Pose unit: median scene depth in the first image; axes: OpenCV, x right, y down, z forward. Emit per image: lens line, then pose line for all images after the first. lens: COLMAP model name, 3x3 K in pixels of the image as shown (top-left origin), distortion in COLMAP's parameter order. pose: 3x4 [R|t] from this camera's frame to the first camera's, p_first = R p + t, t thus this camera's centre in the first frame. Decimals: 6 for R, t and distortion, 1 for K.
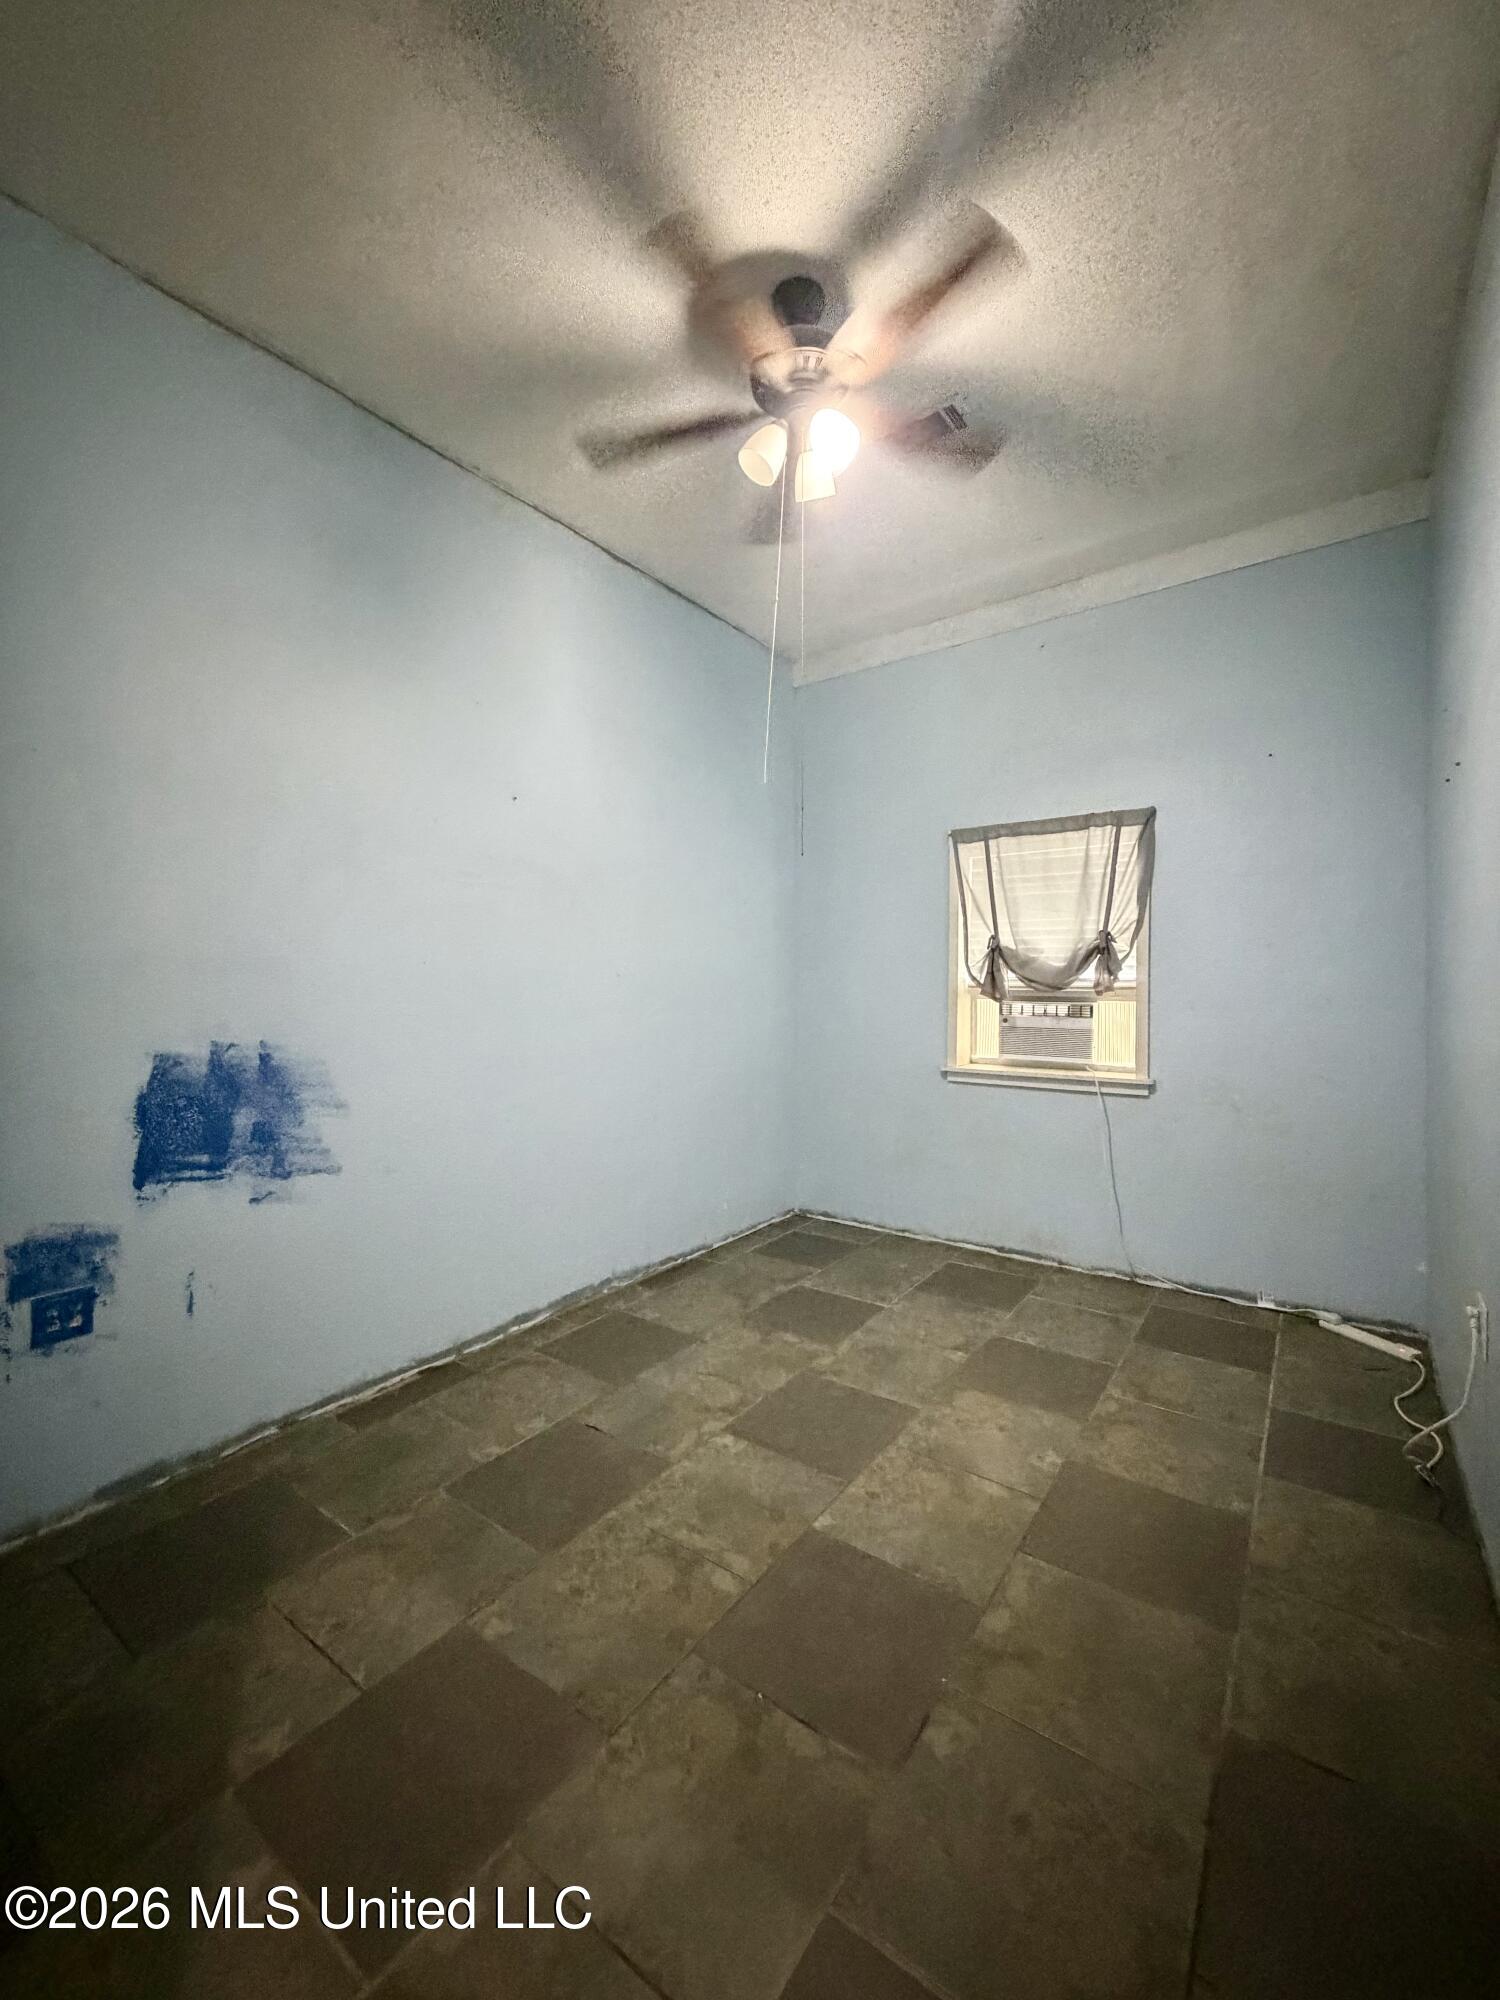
lens RADIAL K [[791.5, 0, 749.6], [0, 791.5, 992.5], [0, 0, 1]] dist [-0.002459, -0.000450]
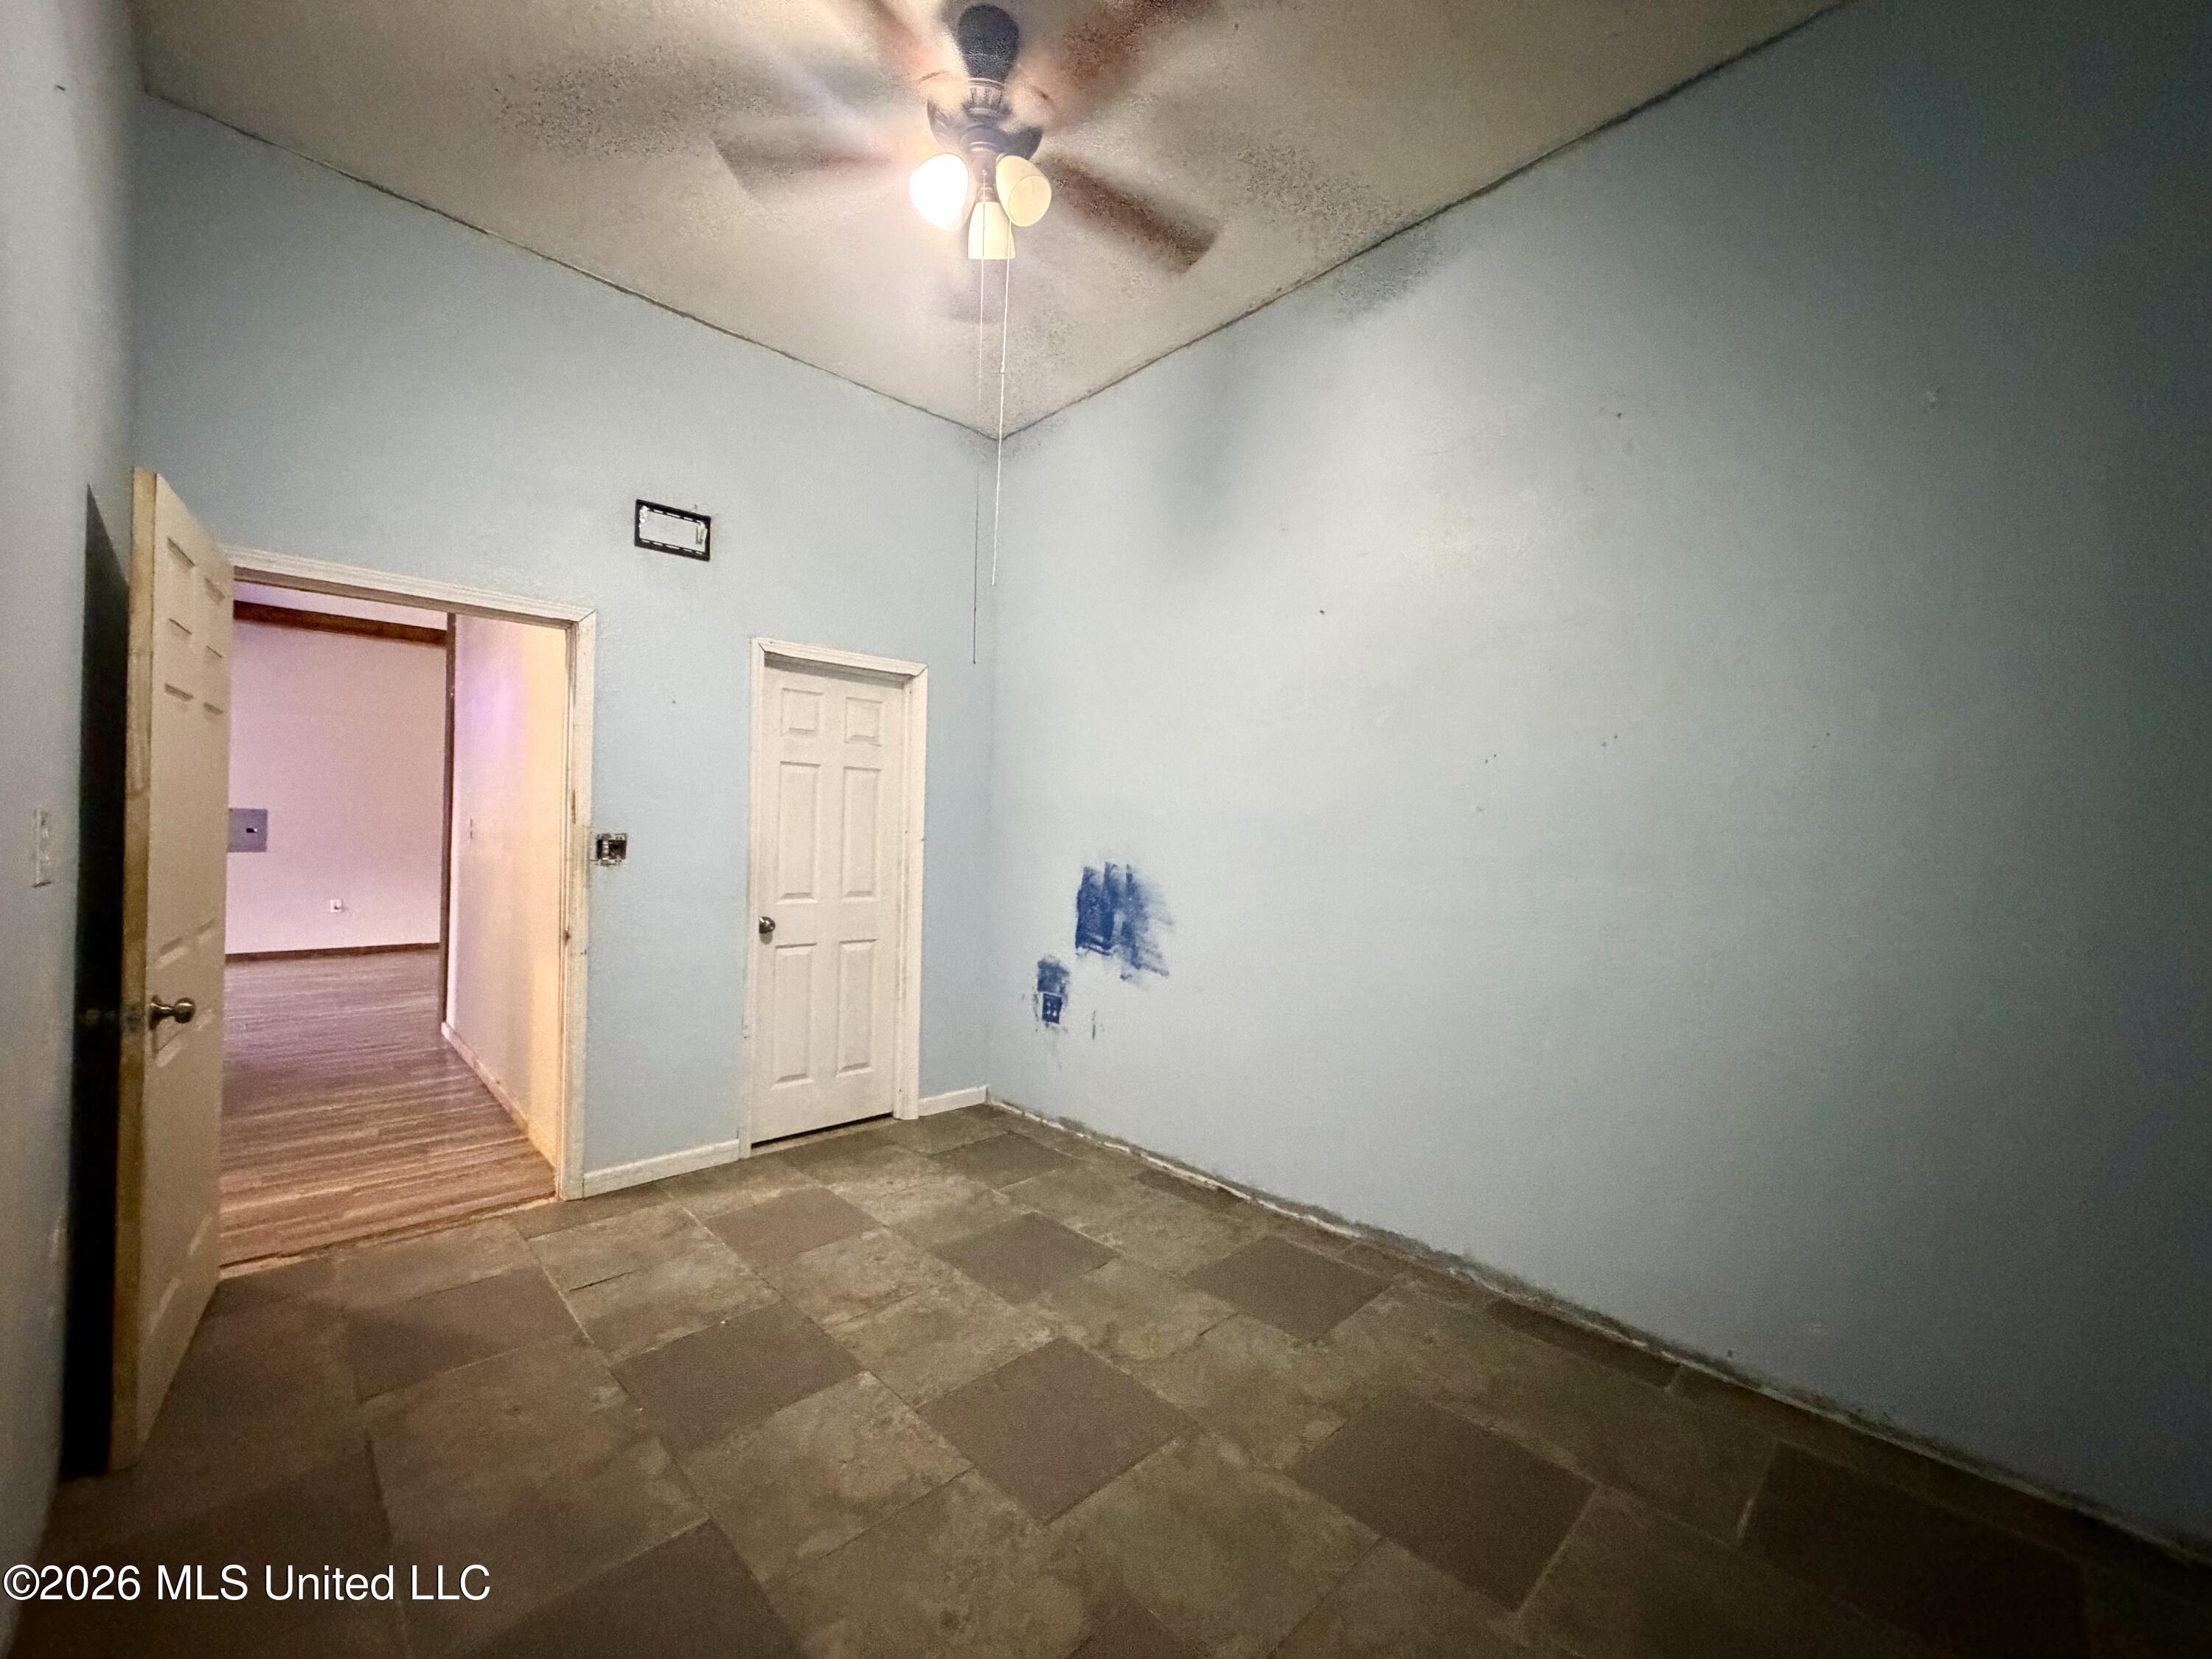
lens RADIAL K [[875.4, 0, 1100.7], [0, 875.4, 829.2], [0, 0, 1]] dist [-0.002459, -0.000450]
pose [[-0.166477, -0.007493, -0.986017, 0.923418], [-0.022709, 0.999735, -0.003764, 0.006054], [0.985784, 0.021765, -0.166603, 1.221327]]
